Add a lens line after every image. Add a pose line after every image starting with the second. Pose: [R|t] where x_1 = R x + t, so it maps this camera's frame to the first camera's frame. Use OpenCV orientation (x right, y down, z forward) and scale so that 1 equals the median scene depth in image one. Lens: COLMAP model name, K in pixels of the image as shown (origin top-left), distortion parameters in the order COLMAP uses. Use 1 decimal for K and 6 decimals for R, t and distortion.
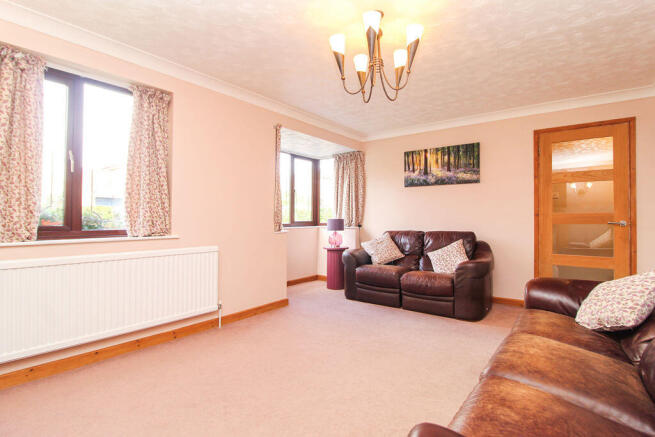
lens RADIAL K [[315.3, 0, 329.2], [0, 315.3, 214.8], [0, 0, 1]] dist [-0.004389, -0.001827]
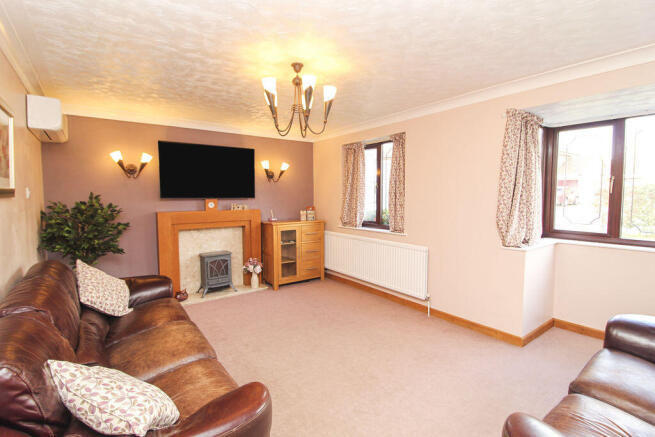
lens RADIAL K [[315.3, 0, 329.2], [0, 315.3, 214.8], [0, 0, 1]] dist [-0.004389, -0.001827]
pose [[-0.302246, 0.052205, -0.951799, 0.866386], [0.027721, 0.998558, 0.045967, -0.081450], [0.952827, -0.012492, -0.303258, 1.018940]]
